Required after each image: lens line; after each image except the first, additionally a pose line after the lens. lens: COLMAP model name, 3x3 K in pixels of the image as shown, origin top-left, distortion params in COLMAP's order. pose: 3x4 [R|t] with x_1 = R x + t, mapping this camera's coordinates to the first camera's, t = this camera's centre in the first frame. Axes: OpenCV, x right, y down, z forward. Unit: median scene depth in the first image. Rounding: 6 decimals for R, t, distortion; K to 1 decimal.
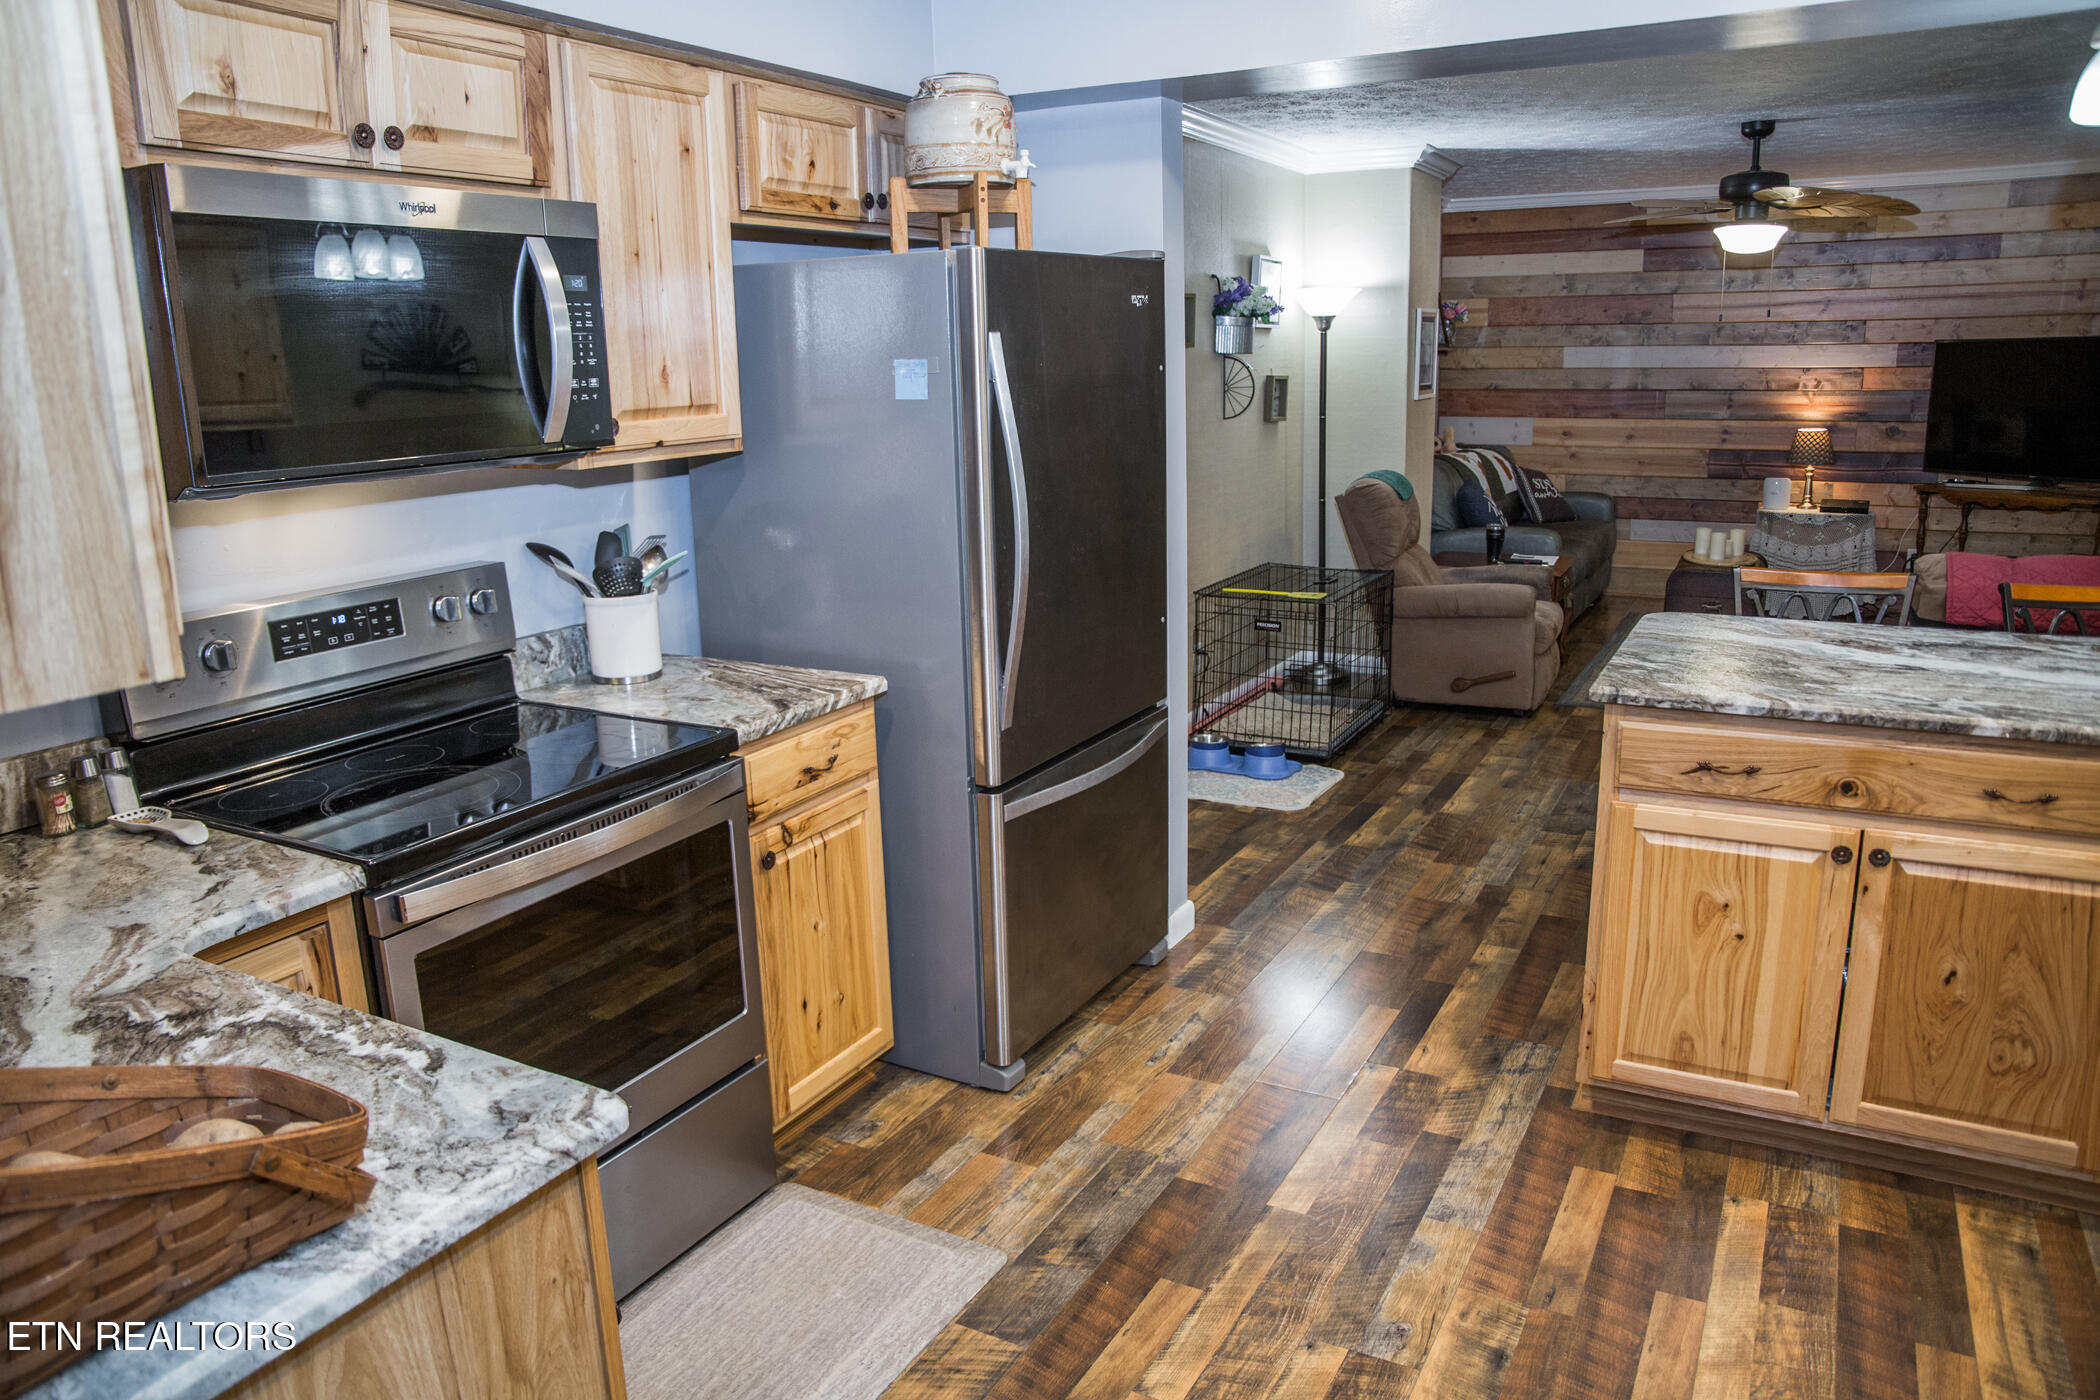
lens RADIAL K [[1462.1, 0, 1027.3], [0, 1462.1, 702.7], [0, 0, 1]] dist [-0.128194, 0.100246]
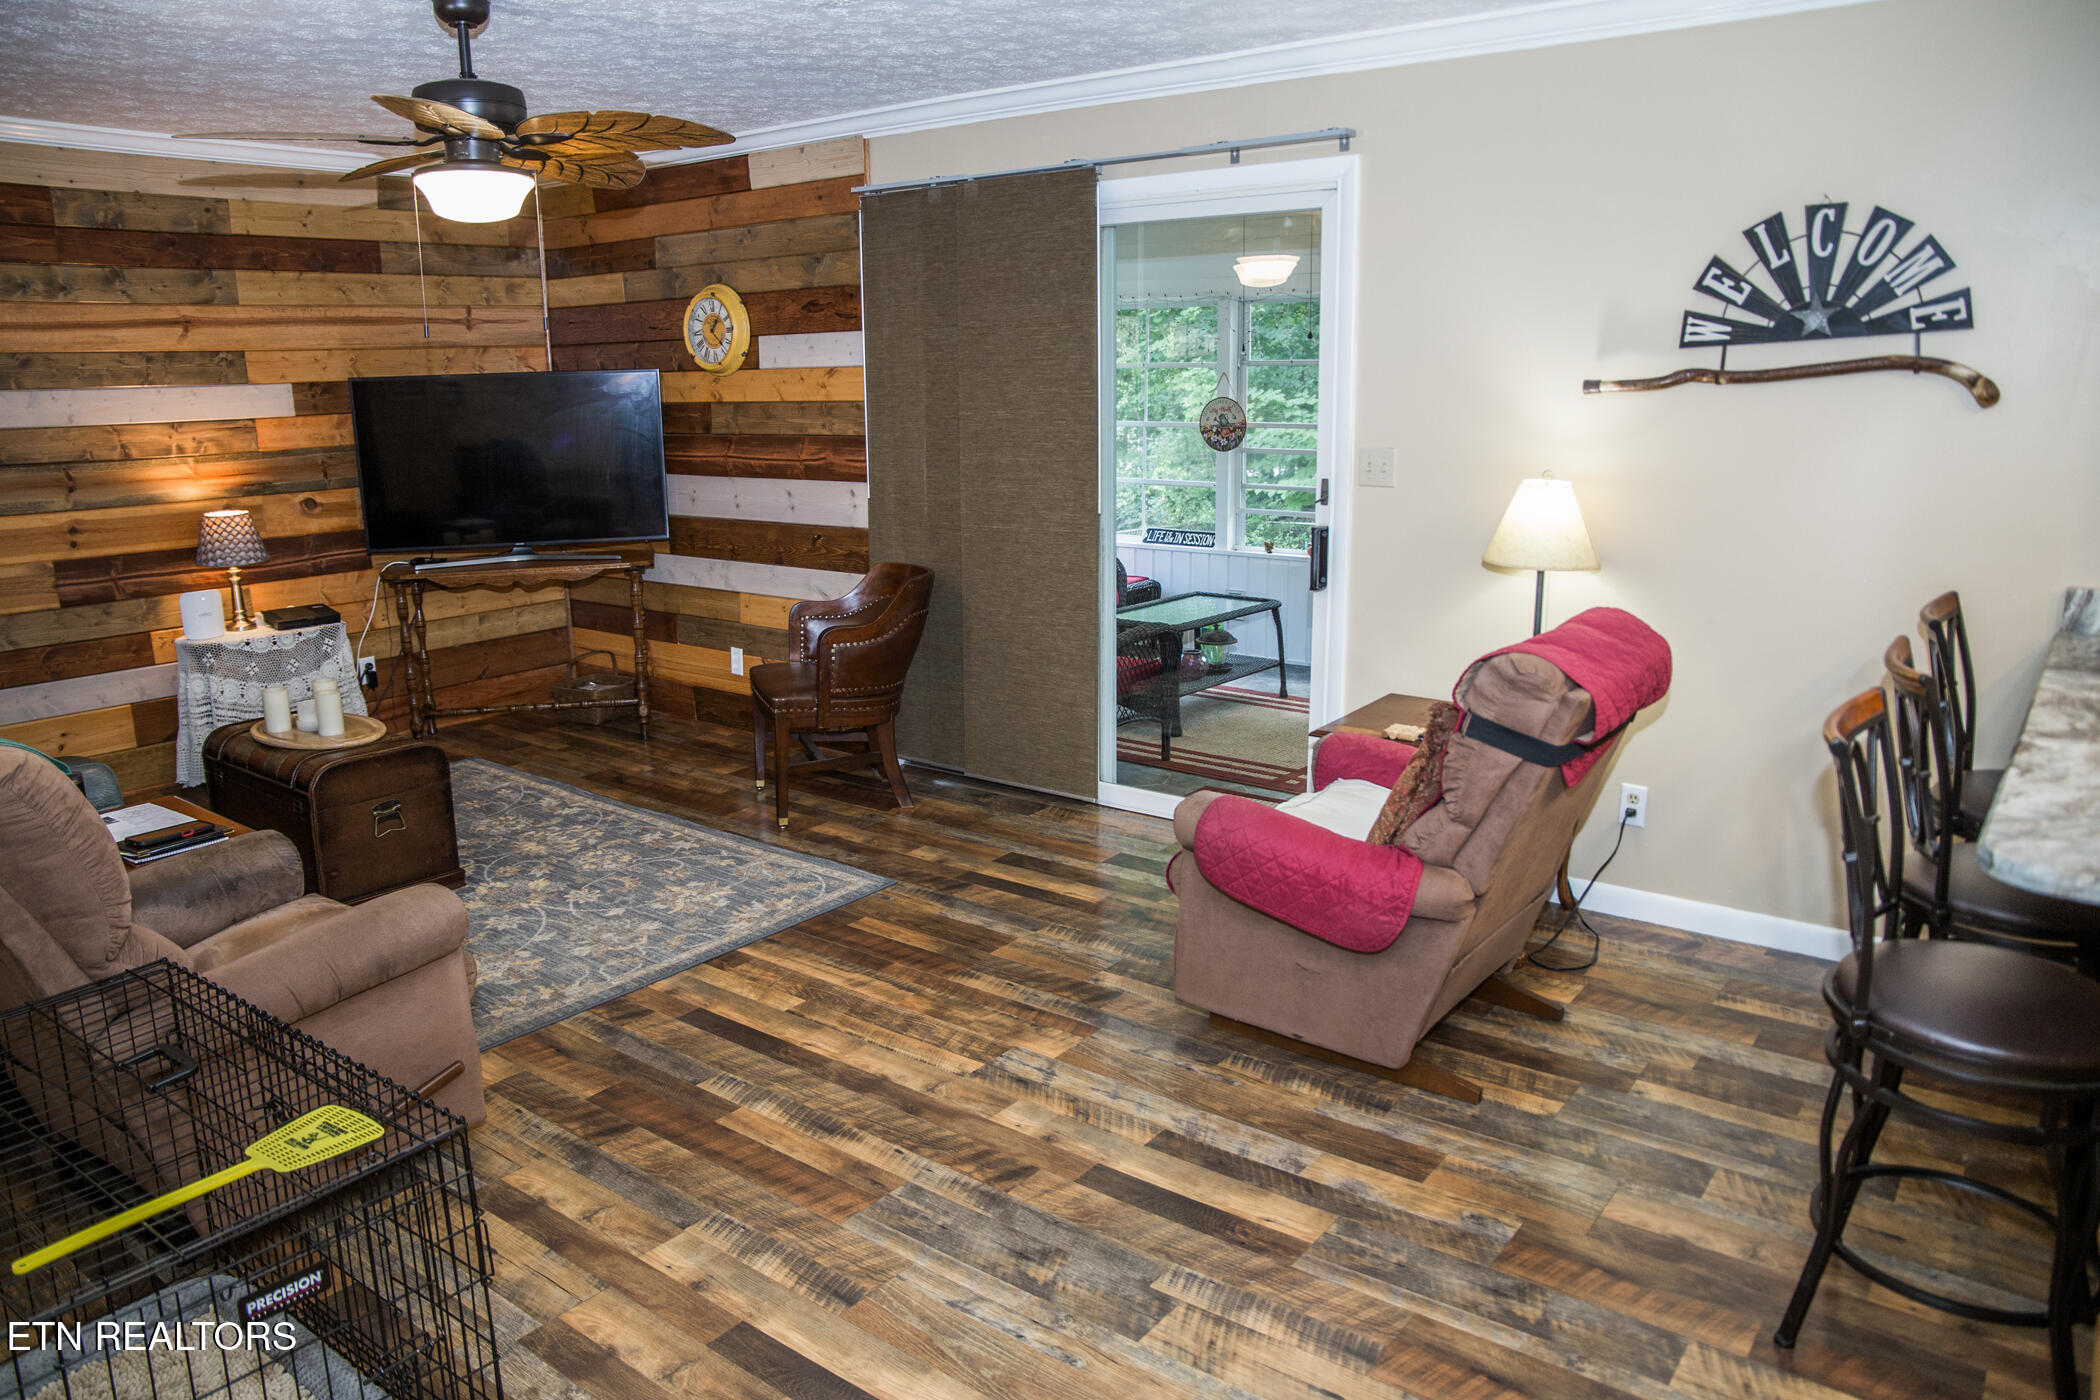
lens RADIAL K [[1485.3, 0, 975.0], [0, 1485.3, 699.2], [0, 0, 1]] dist [-0.137770, 0.125024]
pose [[0.159803, -0.194321, 0.967834, -0.087215], [0.241328, 0.958374, 0.152575, -0.173811], [-0.957196, 0.209183, 0.200046, 0.743700]]
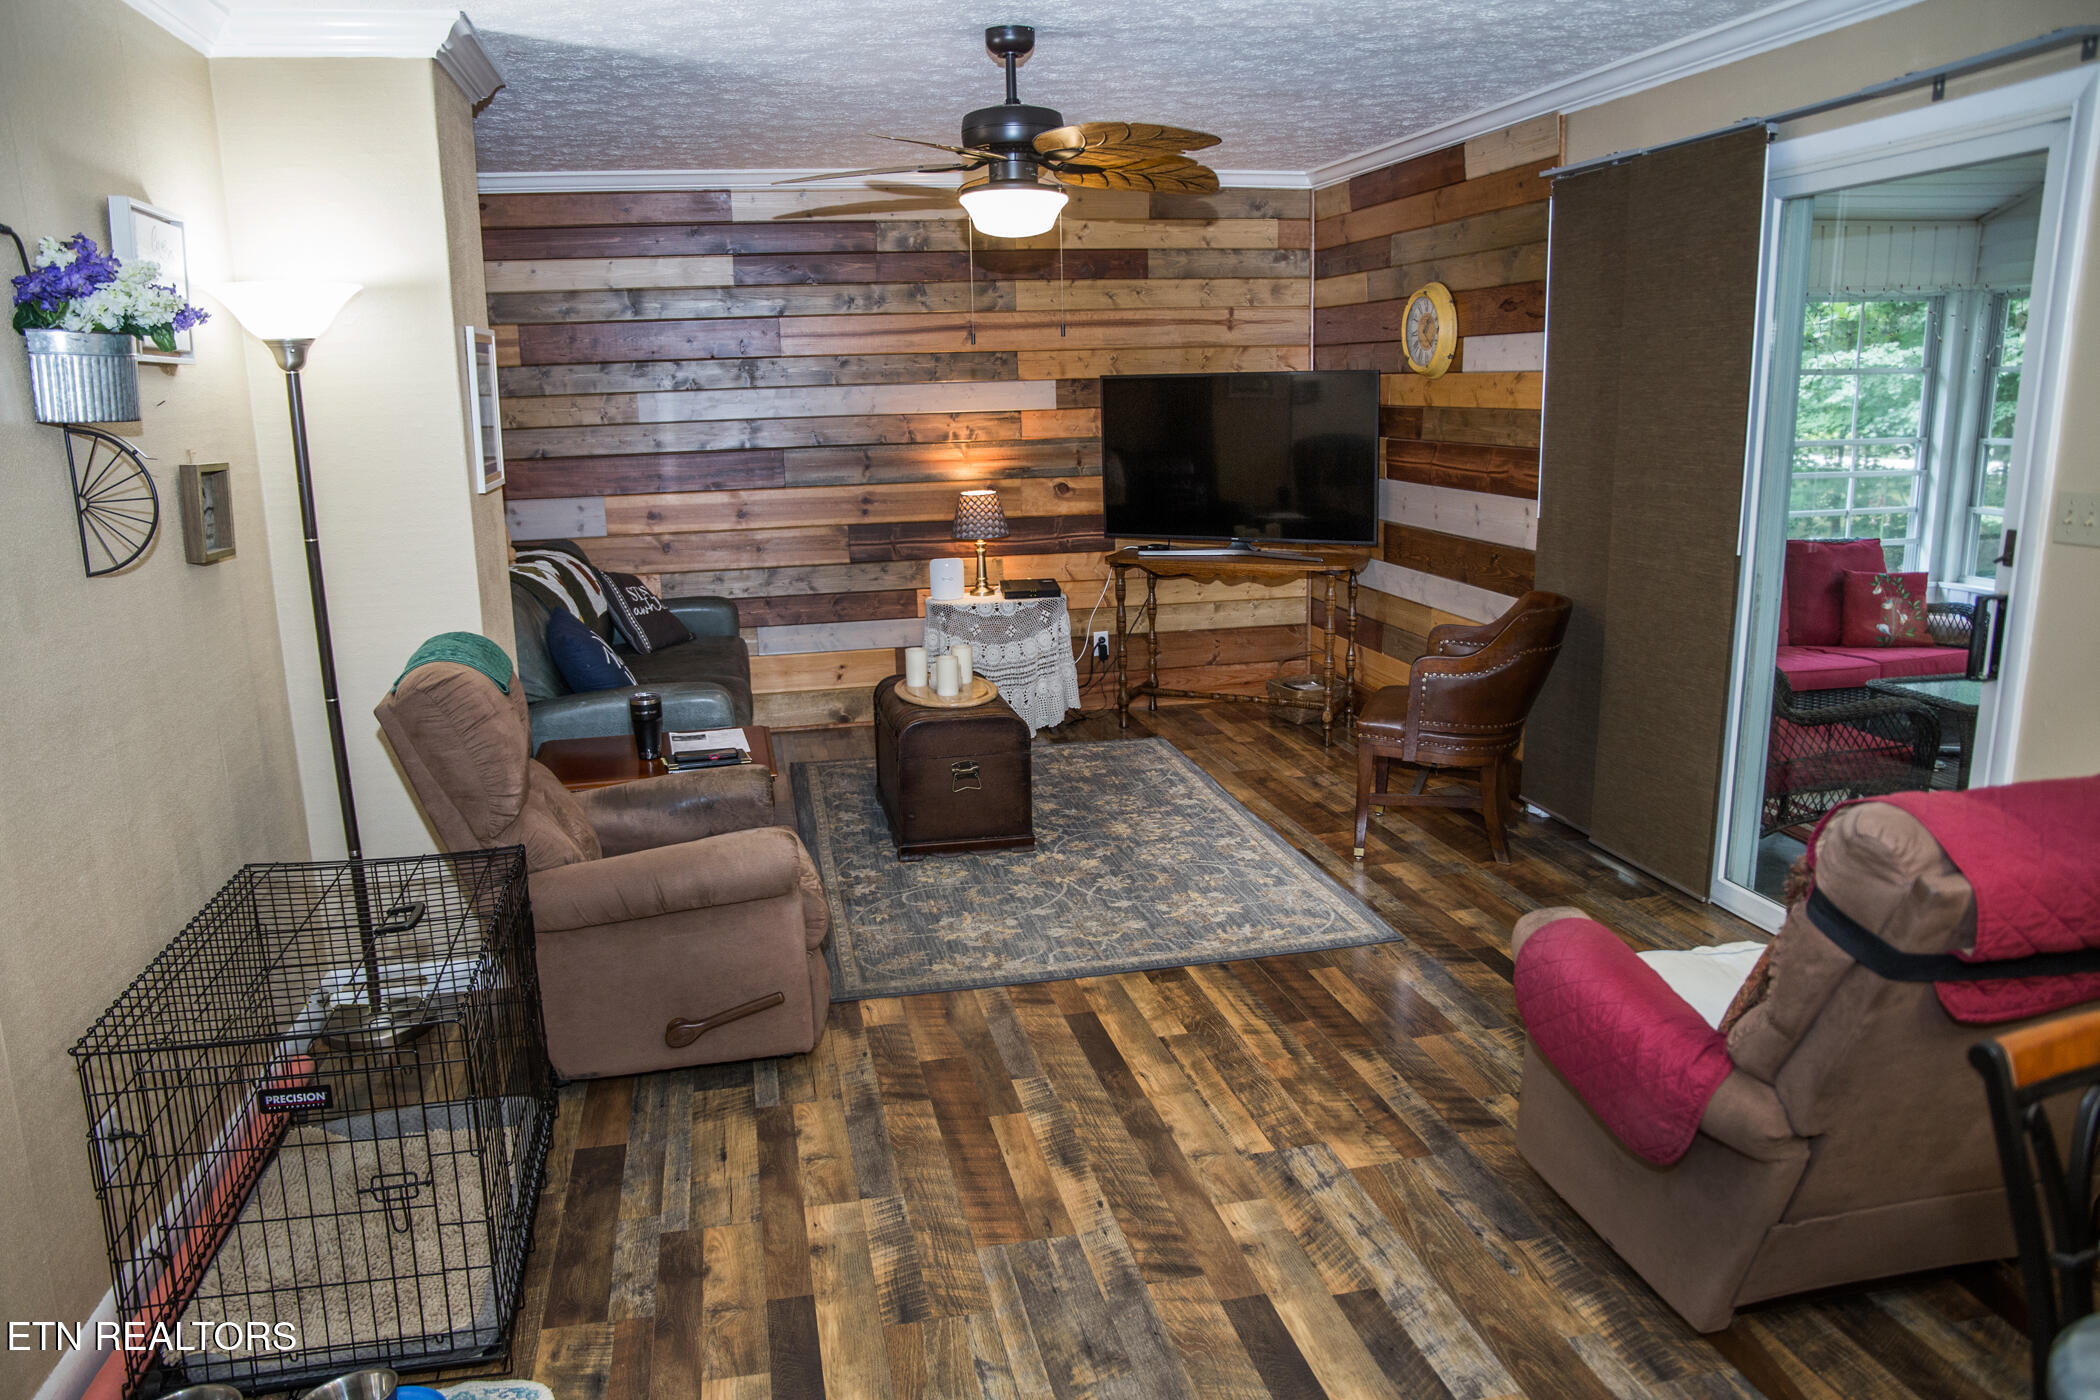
lens RADIAL K [[1462.1, 0, 1027.3], [0, 1462.1, 702.7], [0, 0, 1]] dist [-0.128194, 0.100246]
pose [[0.759268, -0.134829, 0.636658, 0.079151], [0.157155, 0.987336, 0.021673, -0.127915], [-0.631517, 0.083599, 0.770842, 0.525810]]
